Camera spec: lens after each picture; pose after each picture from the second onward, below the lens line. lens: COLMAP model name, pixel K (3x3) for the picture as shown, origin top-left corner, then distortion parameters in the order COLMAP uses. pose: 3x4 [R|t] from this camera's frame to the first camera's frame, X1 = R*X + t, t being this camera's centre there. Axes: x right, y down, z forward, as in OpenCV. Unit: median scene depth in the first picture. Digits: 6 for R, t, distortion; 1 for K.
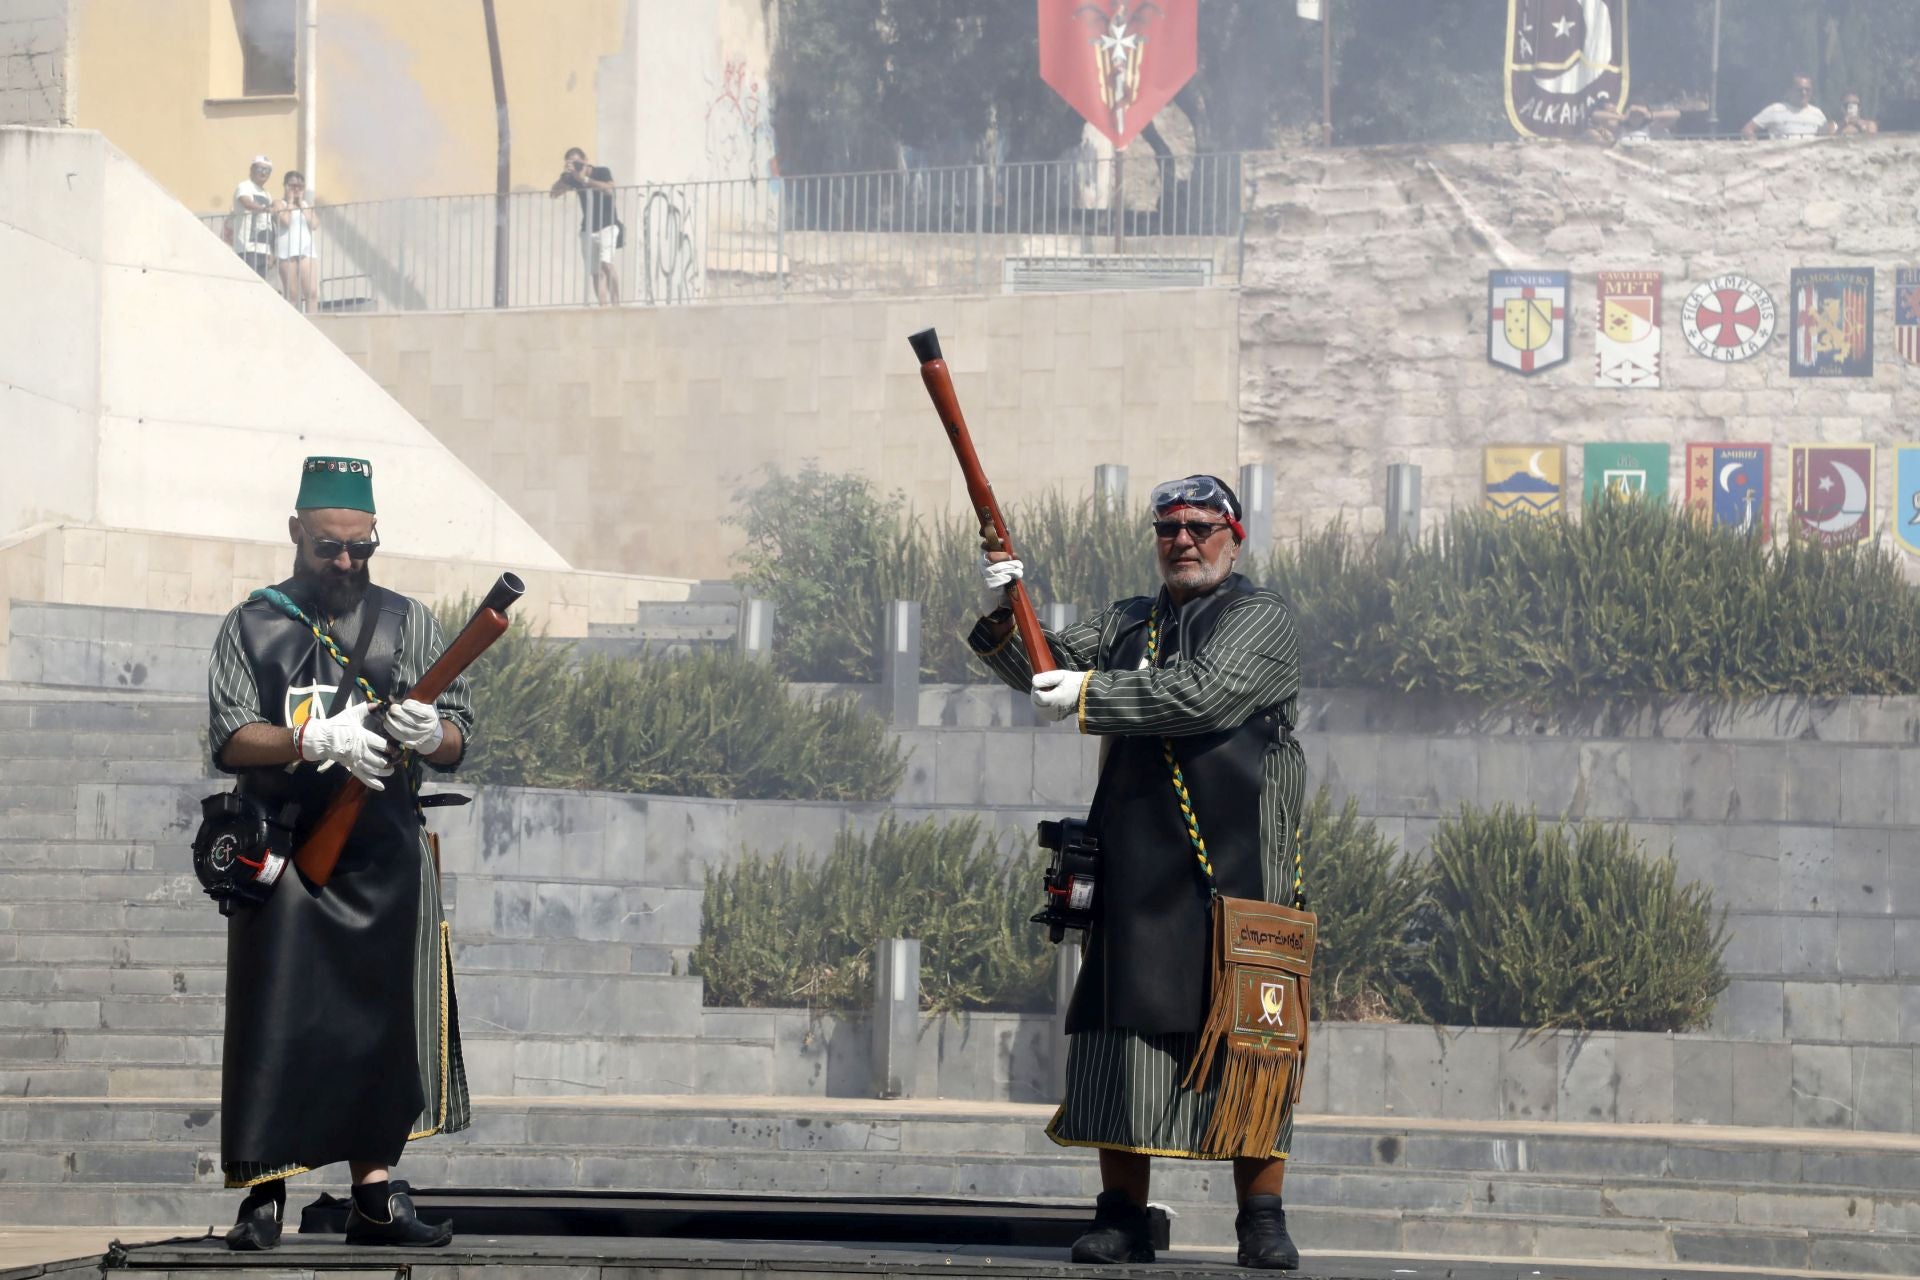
lens RADIAL K [[5315.6, 0, 958.7], [0, 5315.6, 602.4], [0, 0, 1]] dist [0.610529, 0.781529]
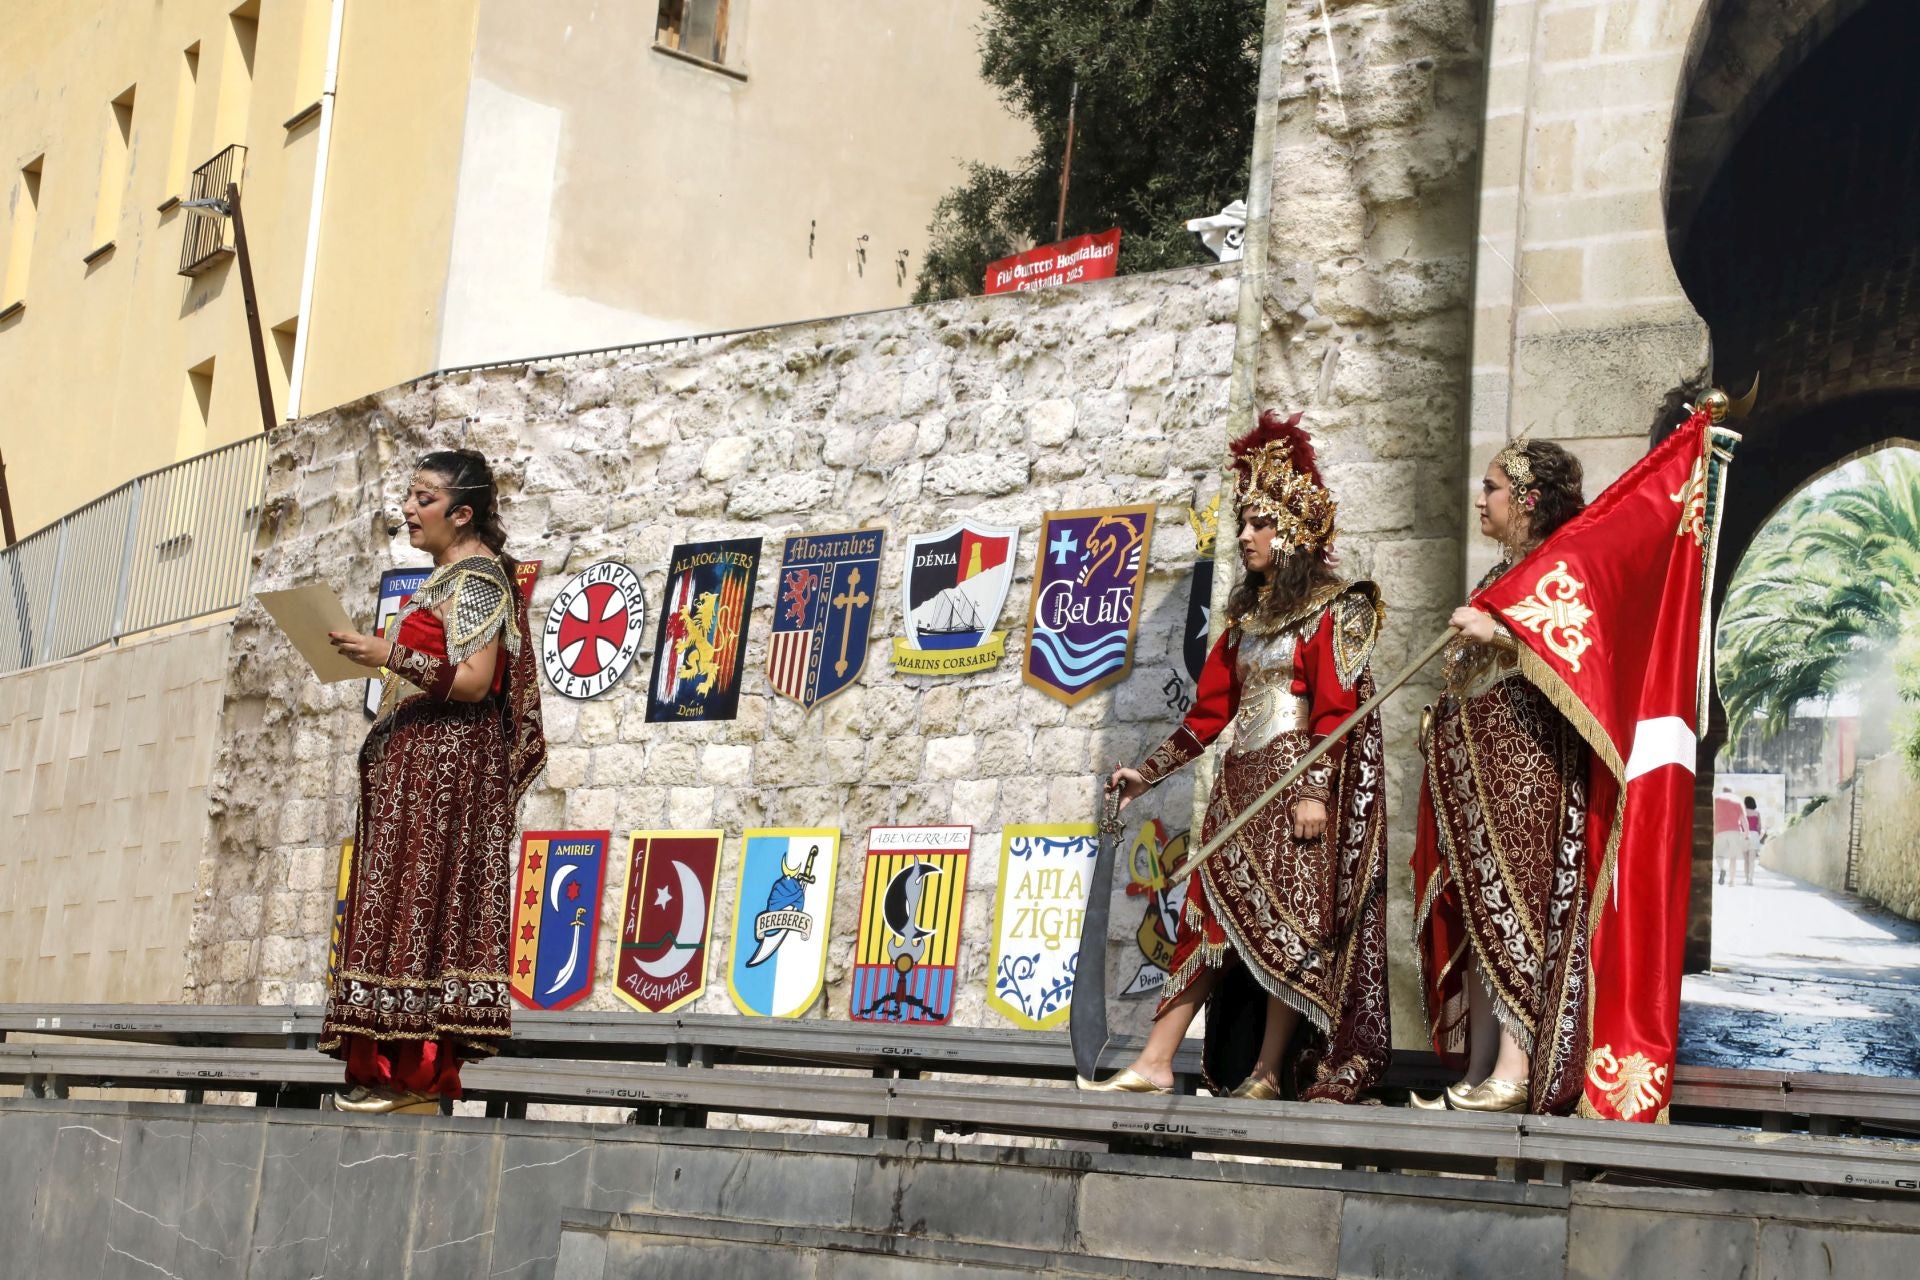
lens RADIAL K [[4009.9, 0, 959.6], [0, 4009.9, 611.6], [0, 0, 1]] dist [0.358877, 0.049436]
pose [[0.788047, -0.045002, -0.613969, 0.459345], [-0.031012, 0.993156, -0.112600, -0.004300], [0.614834, 0.107774, 0.781258, 0.667678]]
